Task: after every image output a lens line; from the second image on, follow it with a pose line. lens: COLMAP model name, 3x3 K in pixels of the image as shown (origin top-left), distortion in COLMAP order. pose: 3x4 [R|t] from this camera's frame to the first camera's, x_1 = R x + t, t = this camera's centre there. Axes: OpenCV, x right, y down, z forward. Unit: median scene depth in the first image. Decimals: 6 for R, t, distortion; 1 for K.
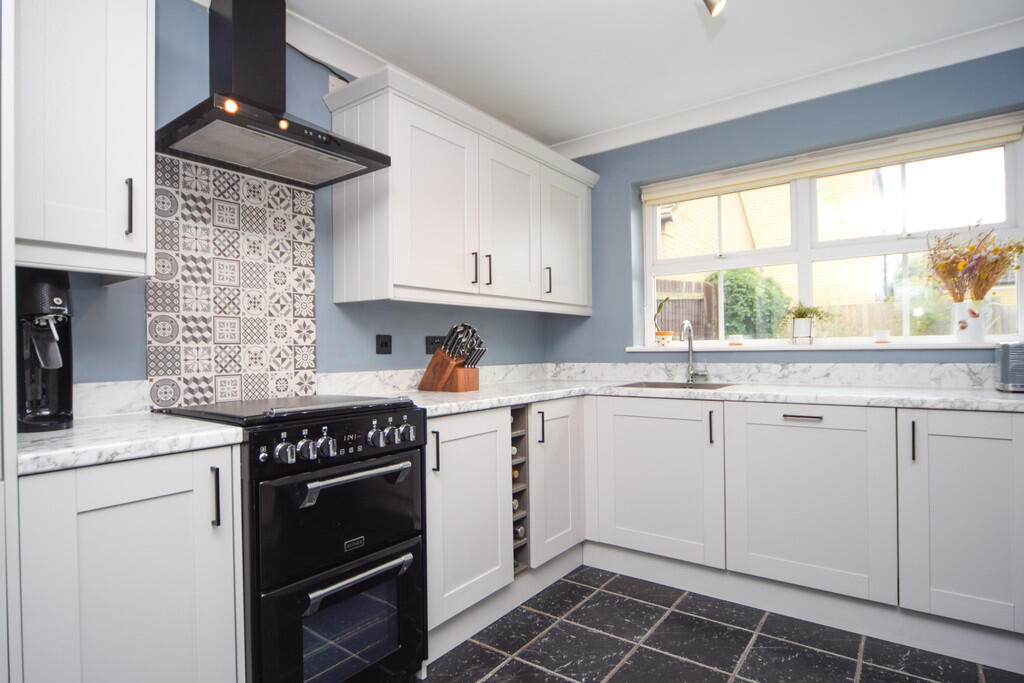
lens RADIAL K [[546.1, 0, 505.8], [0, 546.1, 345.2], [0, 0, 1]] dist [-0.016696, 0.003029]
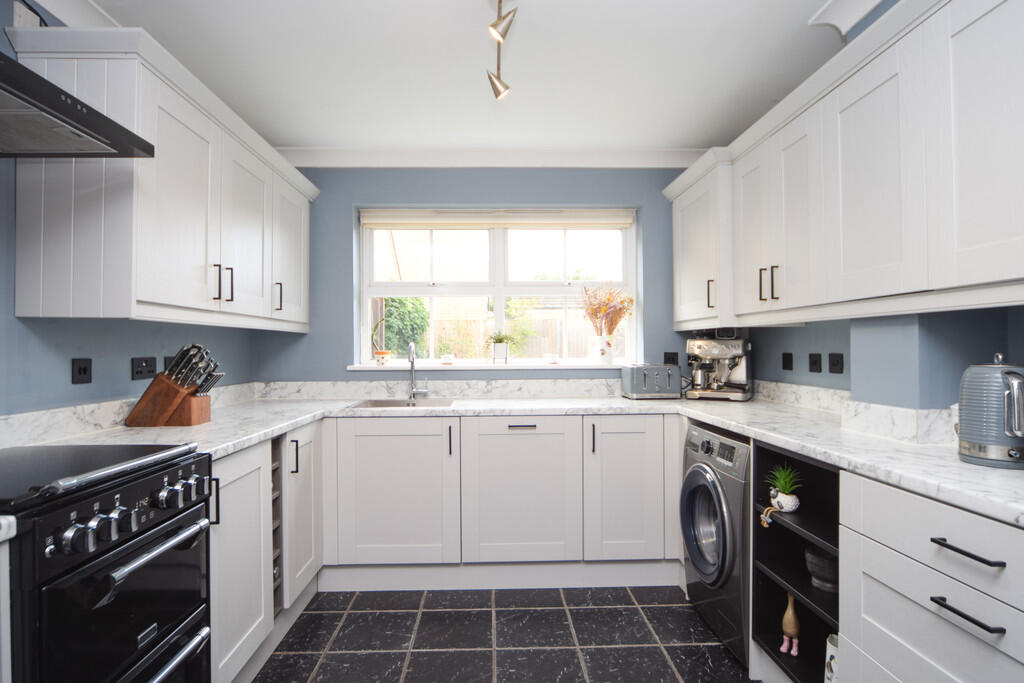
lens RADIAL K [[546.1, 0, 504.1], [0, 546.1, 343.8], [0, 0, 1]] dist [-0.016696, 0.003029]
pose [[0.781183, 0.014862, 0.624125, -0.244375], [-0.010345, 0.999887, -0.010862, -0.038932], [-0.624217, 0.002029, 0.781249, 0.036824]]
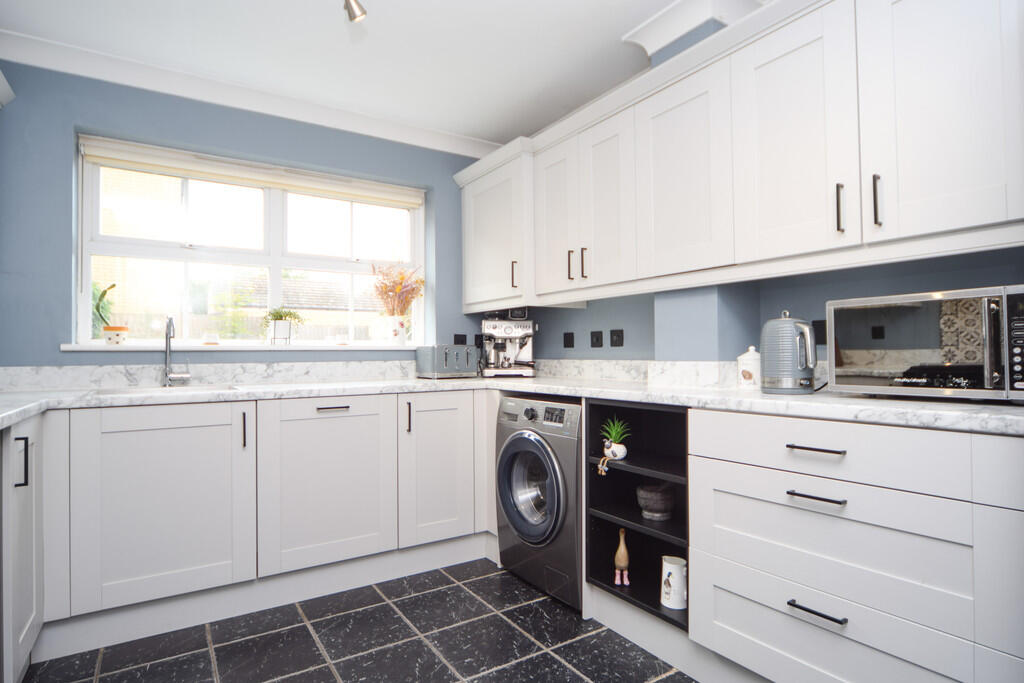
lens RADIAL K [[546.1, 0, 503.3], [0, 546.1, 343.4], [0, 0, 1]] dist [-0.016696, 0.003029]
pose [[0.348561, 0.029590, 0.936819, -0.334629], [-0.004504, 0.999543, -0.029896, 0.028140], [-0.937275, 0.006201, 0.348535, 0.255145]]
